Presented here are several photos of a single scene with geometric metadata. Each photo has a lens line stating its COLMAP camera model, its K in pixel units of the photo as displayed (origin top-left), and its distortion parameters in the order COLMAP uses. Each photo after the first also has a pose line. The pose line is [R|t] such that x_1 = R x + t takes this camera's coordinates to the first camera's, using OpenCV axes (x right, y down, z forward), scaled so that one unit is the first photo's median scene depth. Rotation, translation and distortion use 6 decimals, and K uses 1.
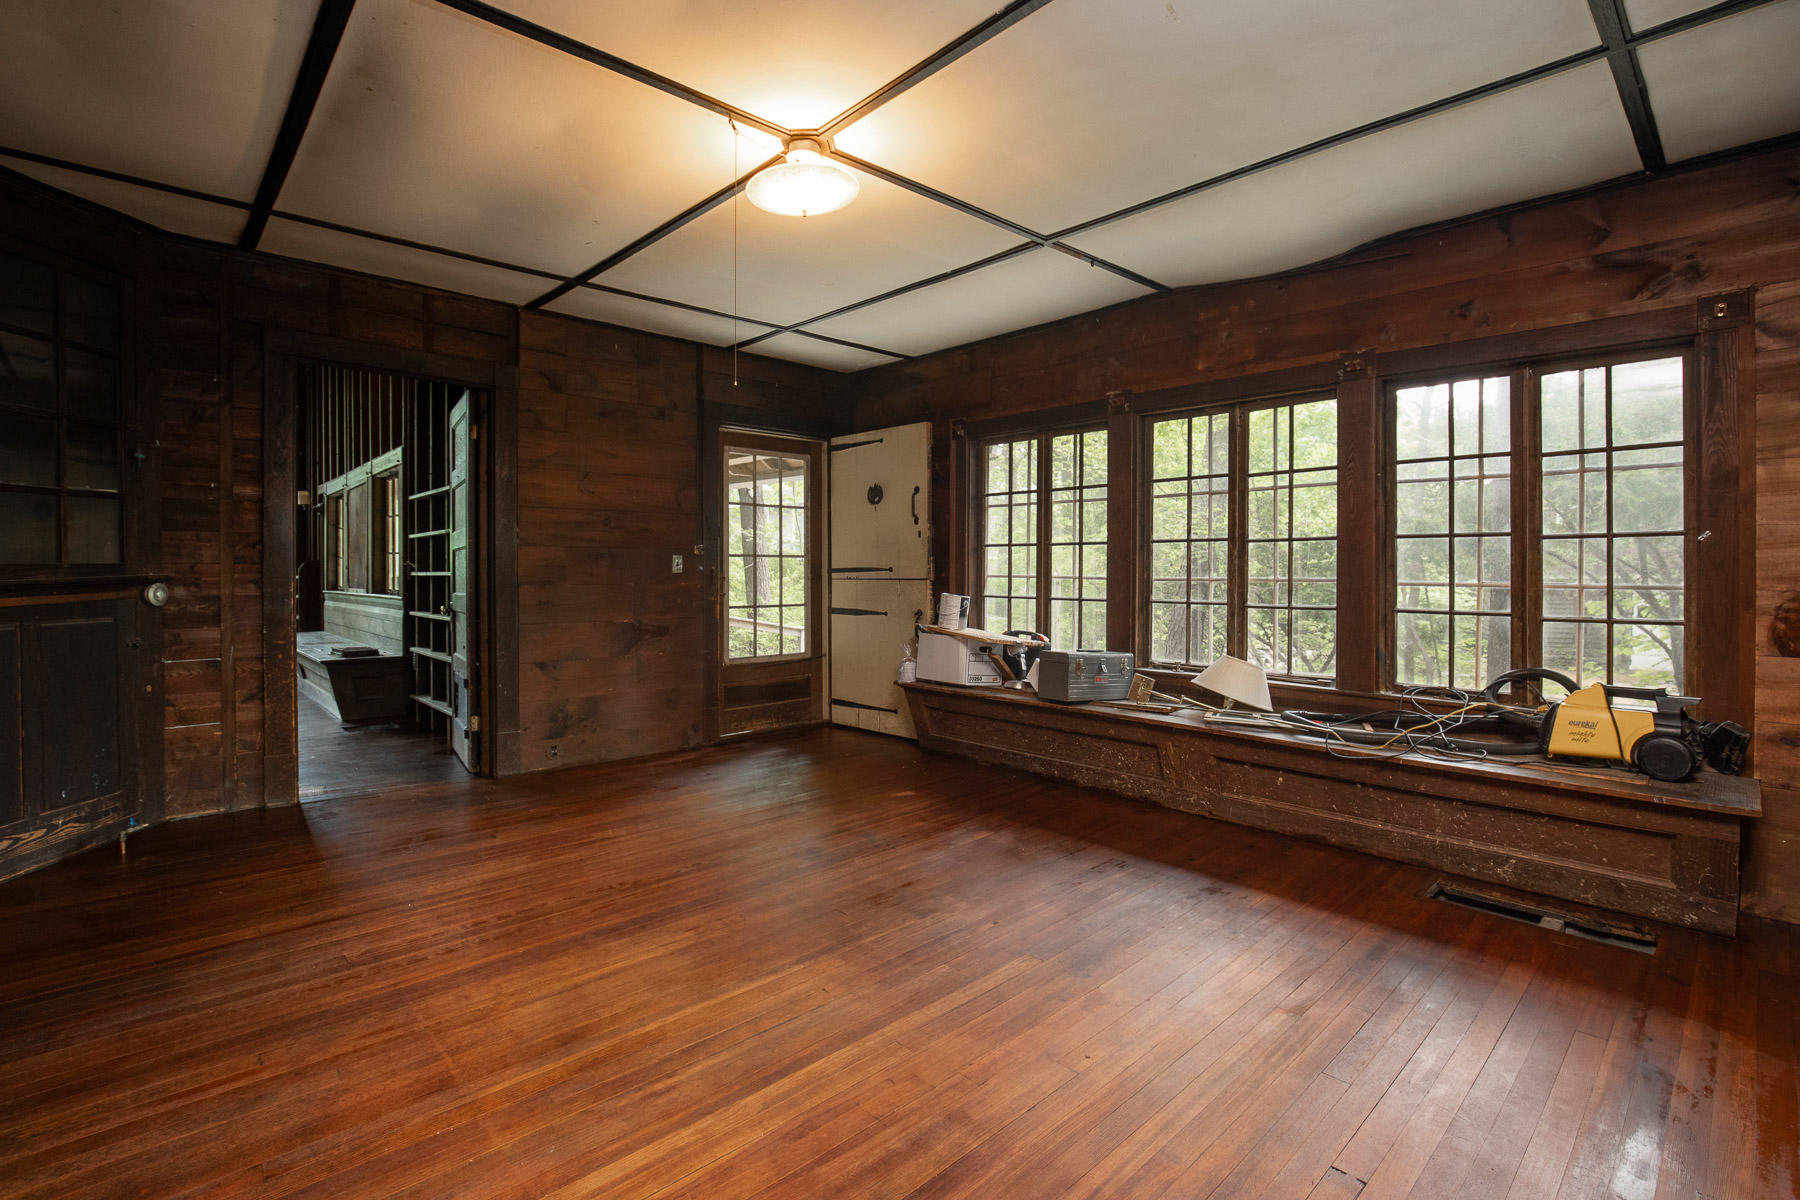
lens RADIAL K [[827.6, 0, 905.4], [0, 827.6, 585.1], [0, 0, 1]] dist [-0.028291, 0.001535]
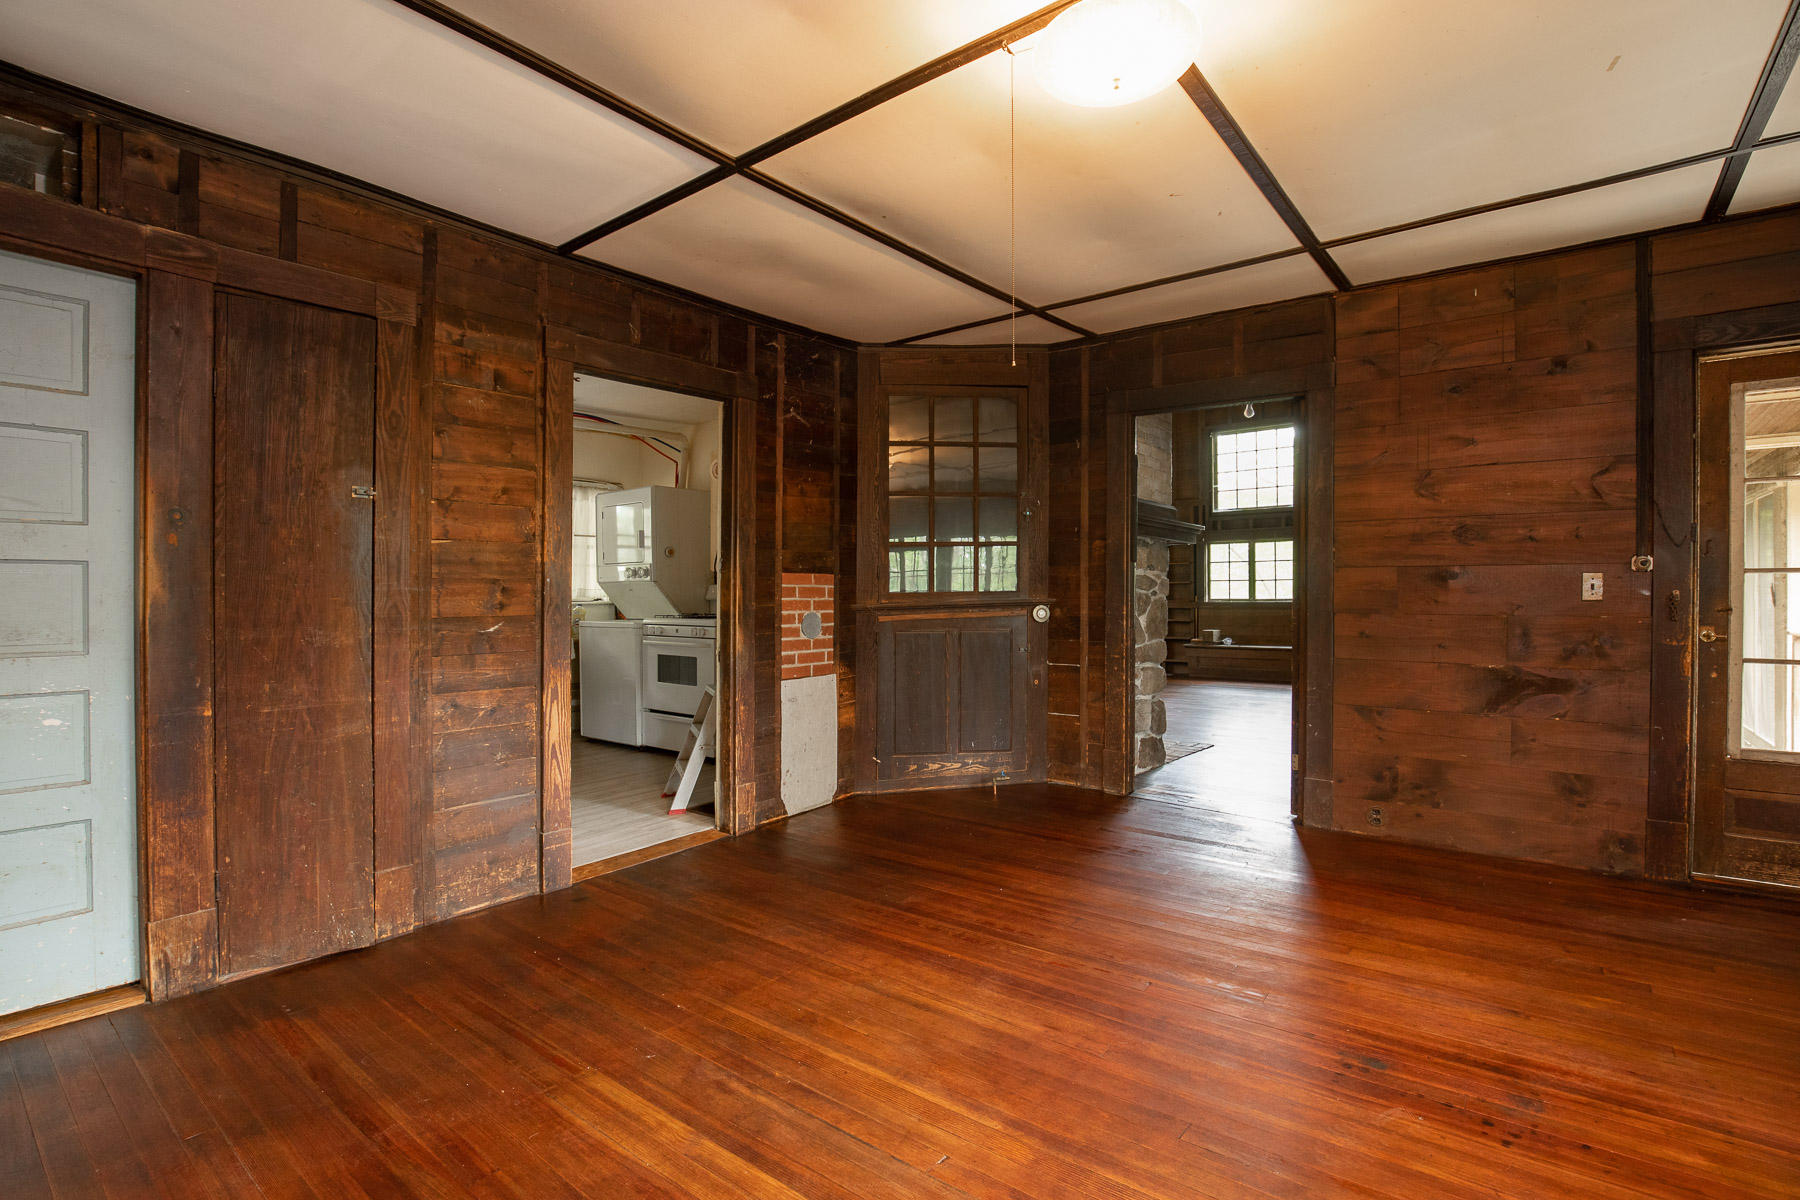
lens RADIAL K [[827.6, 0, 907.6], [0, 827.6, 600.9], [0, 0, 1]] dist [-0.028291, 0.001535]
pose [[0.165696, 0.006195, -0.986157, 0.488855], [-0.017388, 0.999843, 0.003360, -0.011944], [0.986024, 0.016590, 0.165778, 0.653753]]
